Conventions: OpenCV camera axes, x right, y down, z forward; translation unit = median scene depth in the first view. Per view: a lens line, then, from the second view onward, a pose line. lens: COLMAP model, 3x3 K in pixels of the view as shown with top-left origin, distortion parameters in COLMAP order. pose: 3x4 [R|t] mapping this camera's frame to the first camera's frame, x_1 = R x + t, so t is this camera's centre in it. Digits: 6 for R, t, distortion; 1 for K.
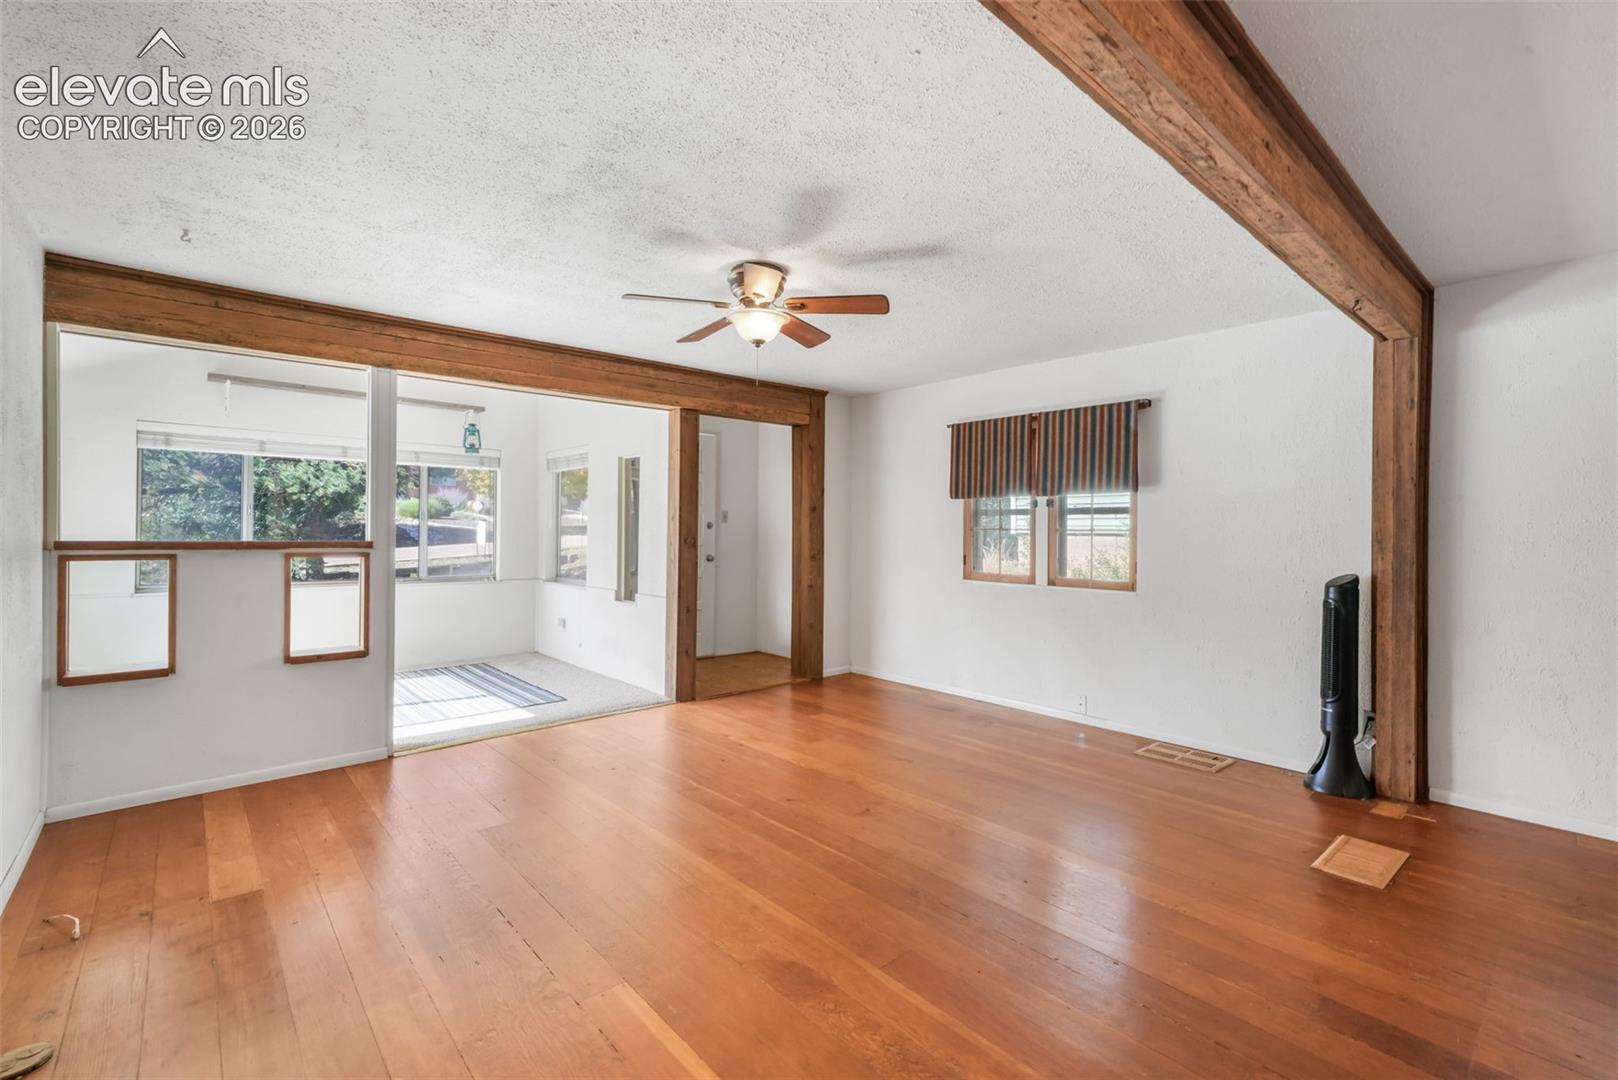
lens RADIAL K [[704.5, 0, 804.4], [0, 704.5, 538.0], [0, 0, 1]] dist [0.004387, 0.000559]
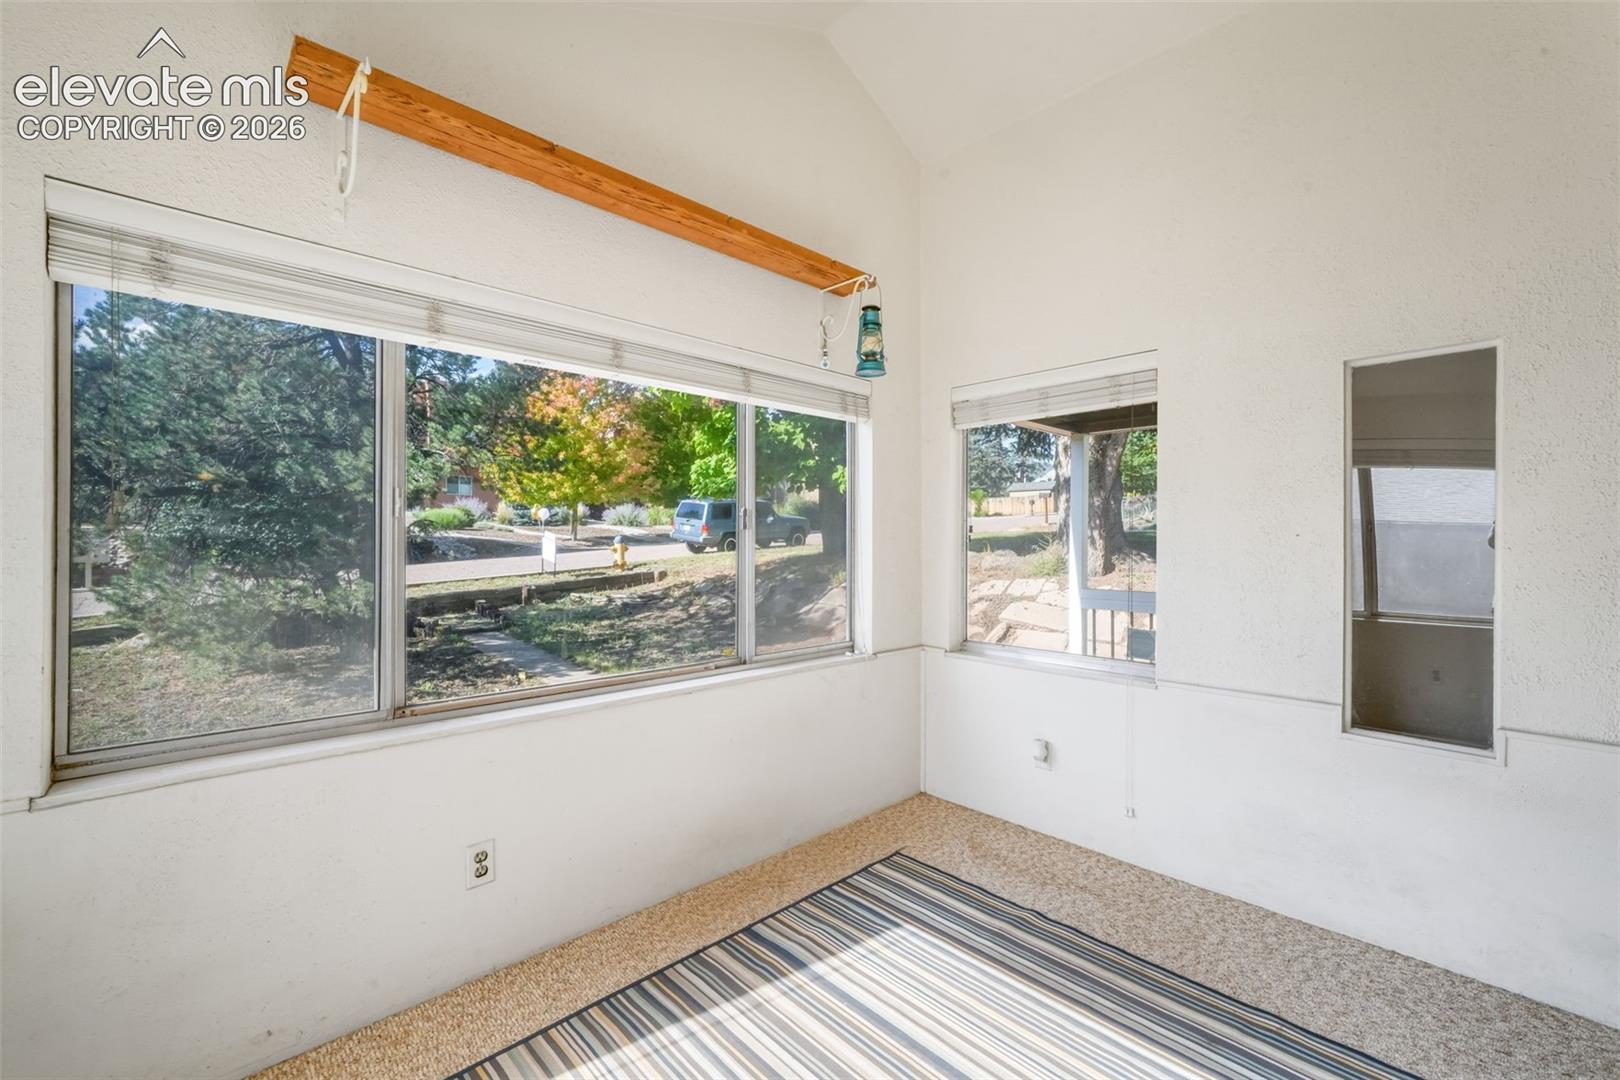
lens RADIAL K [[661.8, 0, 807.2], [0, 661.8, 535.1], [0, 0, 1]] dist [0.000342, 0.000338]
pose [[0.999351, -0.009674, 0.034696, -0.644502], [0.010196, 0.999837, -0.014917, -0.016023], [-0.034546, 0.015261, 0.999287, 0.720331]]
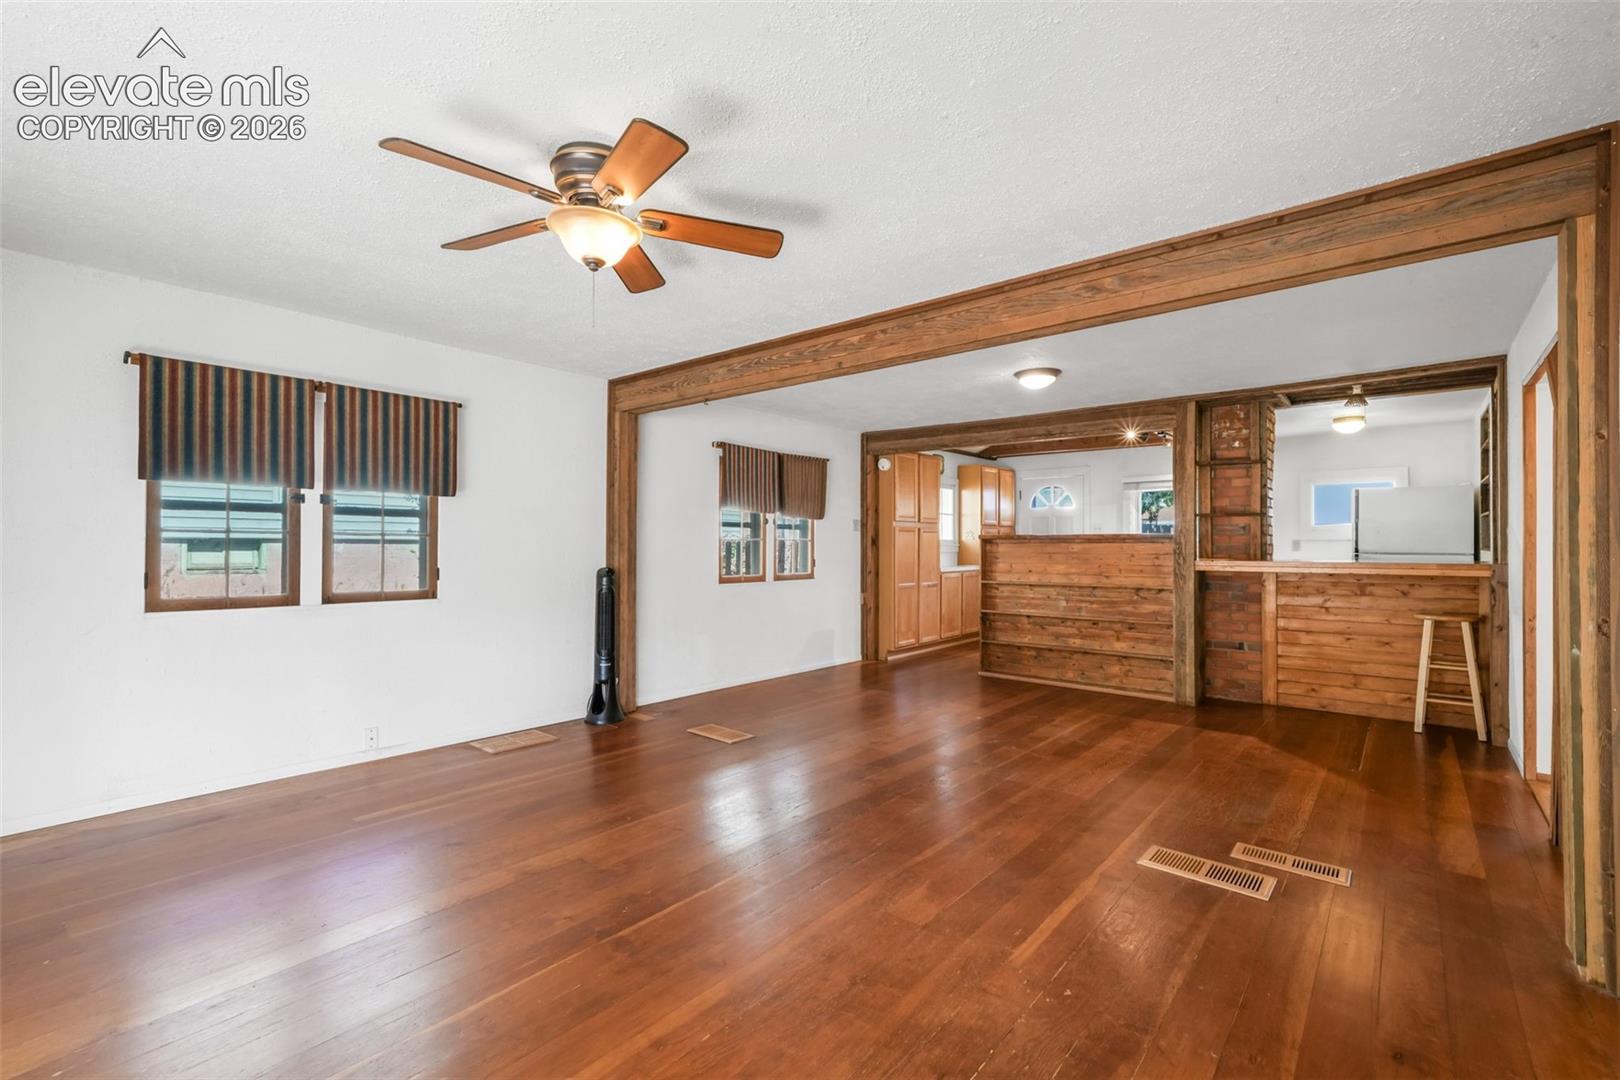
lens RADIAL K [[705.3, 0, 805.4], [0, 705.3, 538.0], [0, 0, 1]] dist [0.004387, 0.000559]
pose [[-0.143490, 0.000141, 0.989652, -0.474167], [0.000379, 1.000000, -0.000087, -0.005511], [-0.989652, 0.000362, -0.143490, 0.542583]]
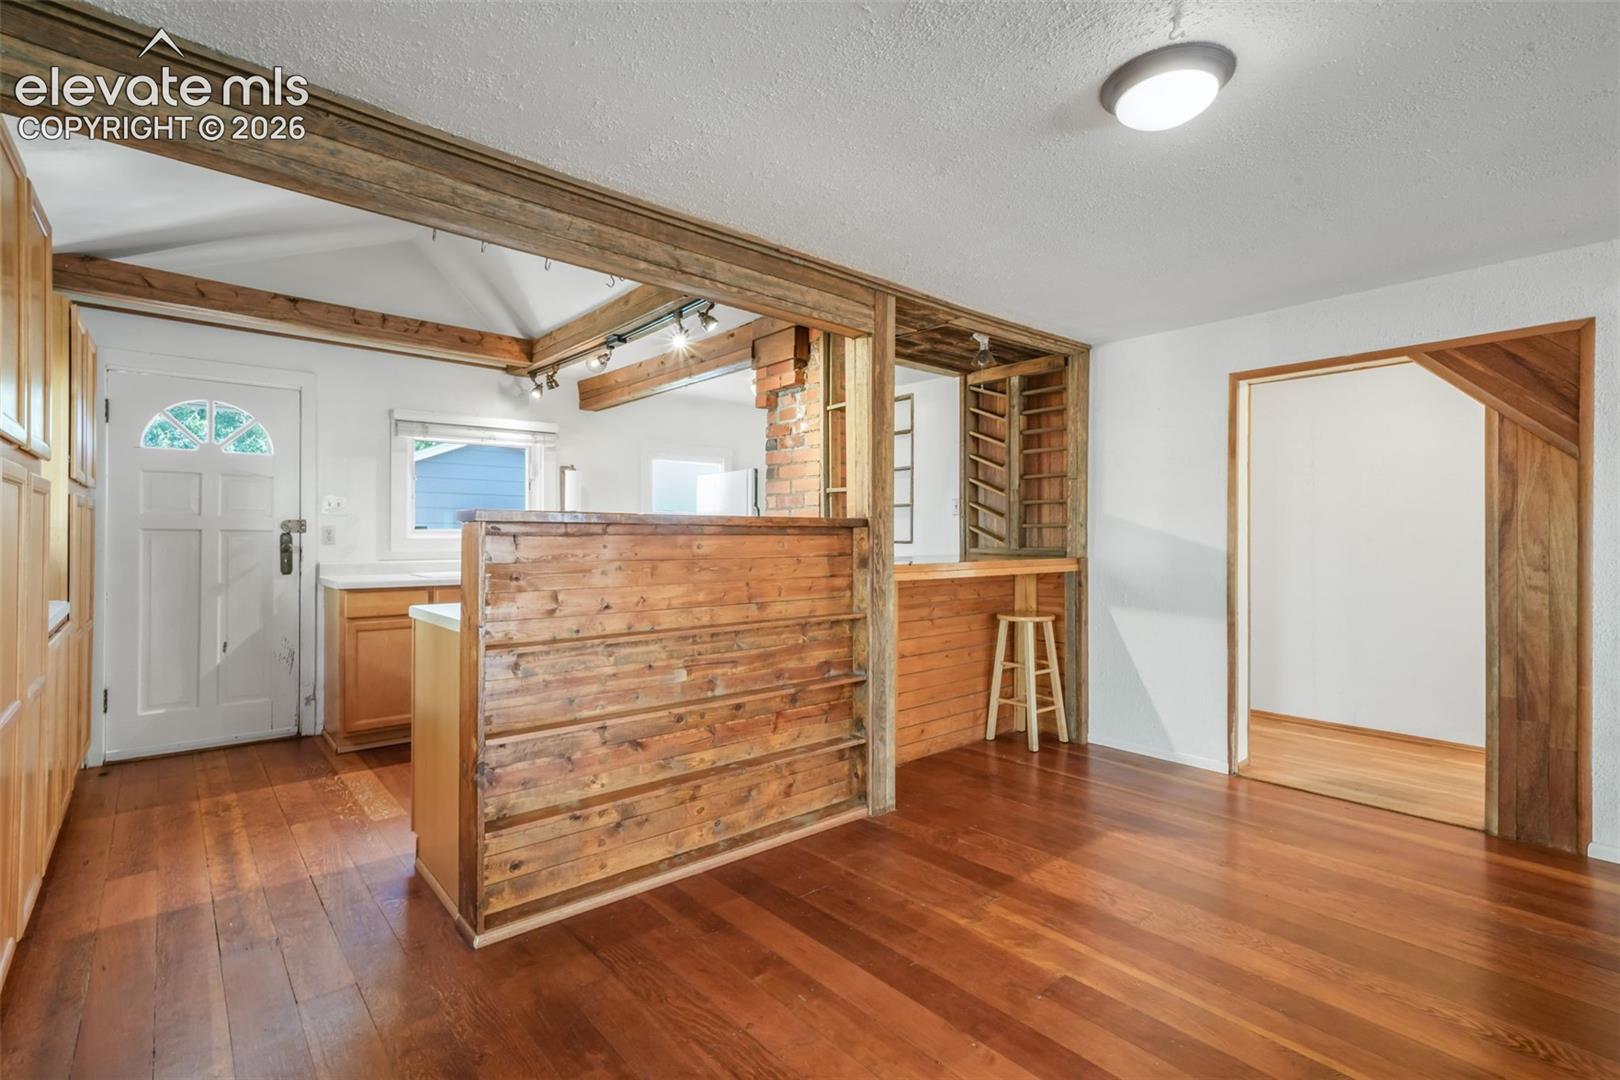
lens RADIAL K [[742.7, 0, 805.5], [0, 742.7, 535.2], [0, 0, 1]] dist [0.010152, -0.000076]
pose [[-0.999863, -0.010643, 0.012641, 0.570100], [-0.010614, 0.999941, 0.002375, 0.001049], [-0.012665, 0.002240, -0.999917, 0.476444]]
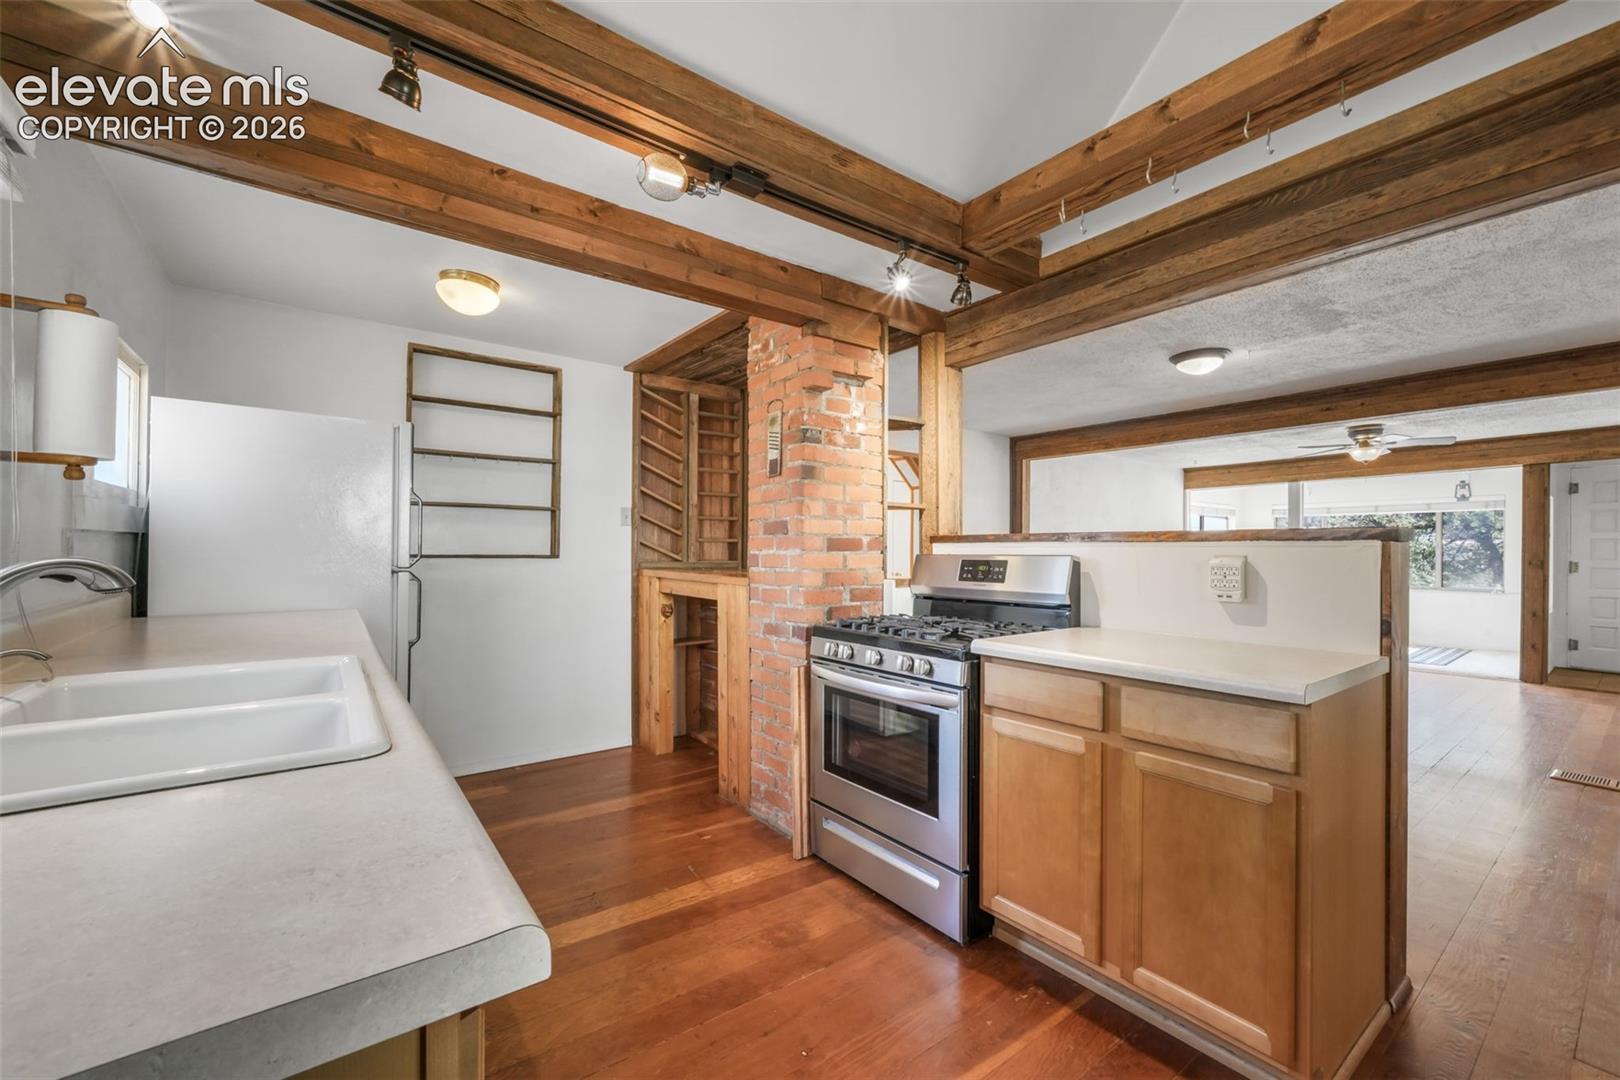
lens RADIAL K [[655.5, 0, 805.4], [0, 655.5, 547.6], [0, 0, 1]] dist [-0.000334, 0.000696]
pose [[-0.076450, -0.013802, -0.996978, 1.167452], [-0.012353, 0.999841, -0.012895, 0.008540], [0.996997, 0.011330, -0.076609, -0.275518]]
